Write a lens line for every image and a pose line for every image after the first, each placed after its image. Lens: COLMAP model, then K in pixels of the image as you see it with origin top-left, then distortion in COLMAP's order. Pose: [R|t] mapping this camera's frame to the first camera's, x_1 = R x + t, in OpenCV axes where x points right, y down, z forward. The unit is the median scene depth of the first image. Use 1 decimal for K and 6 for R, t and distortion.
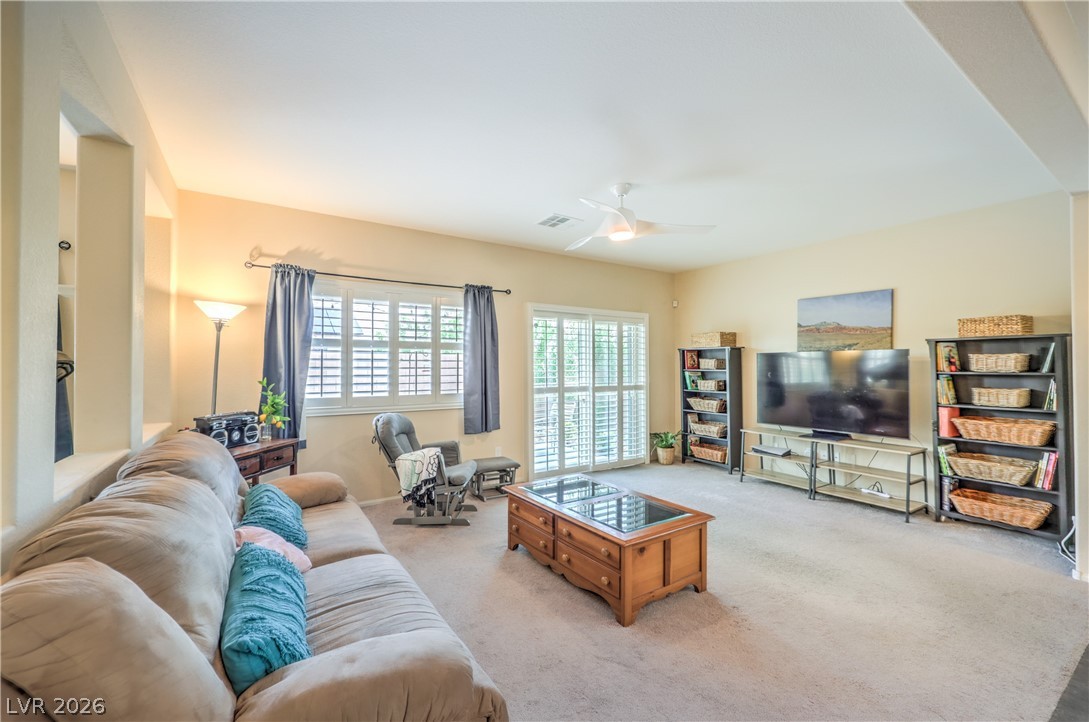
lens RADIAL K [[447.3, 0, 535.1], [0, 447.3, 361.9], [0, 0, 1]] dist [0.001188, 0.000374]
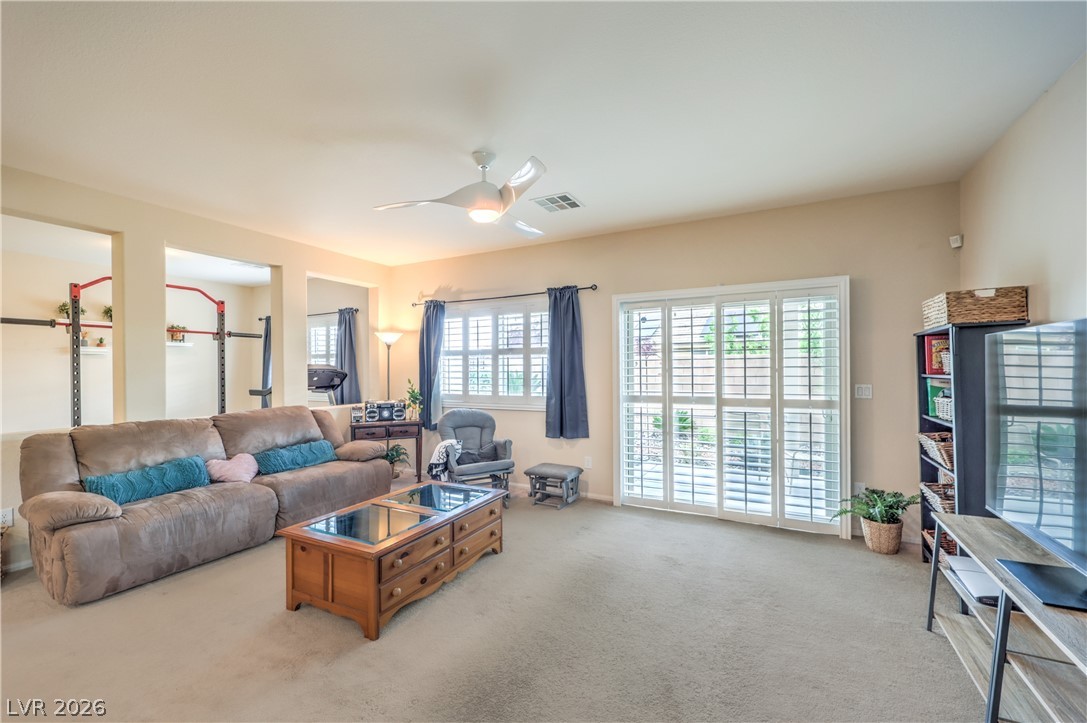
lens RADIAL K [[446.5, 0, 551.3], [0, 446.5, 366.0], [0, 0, 1]] dist [0.001188, 0.000374]
pose [[0.487891, -0.008889, -0.872859, 0.818489], [0.015807, 0.999874, -0.001347, 0.002502], [0.872761, -0.013140, 0.487970, 0.576295]]
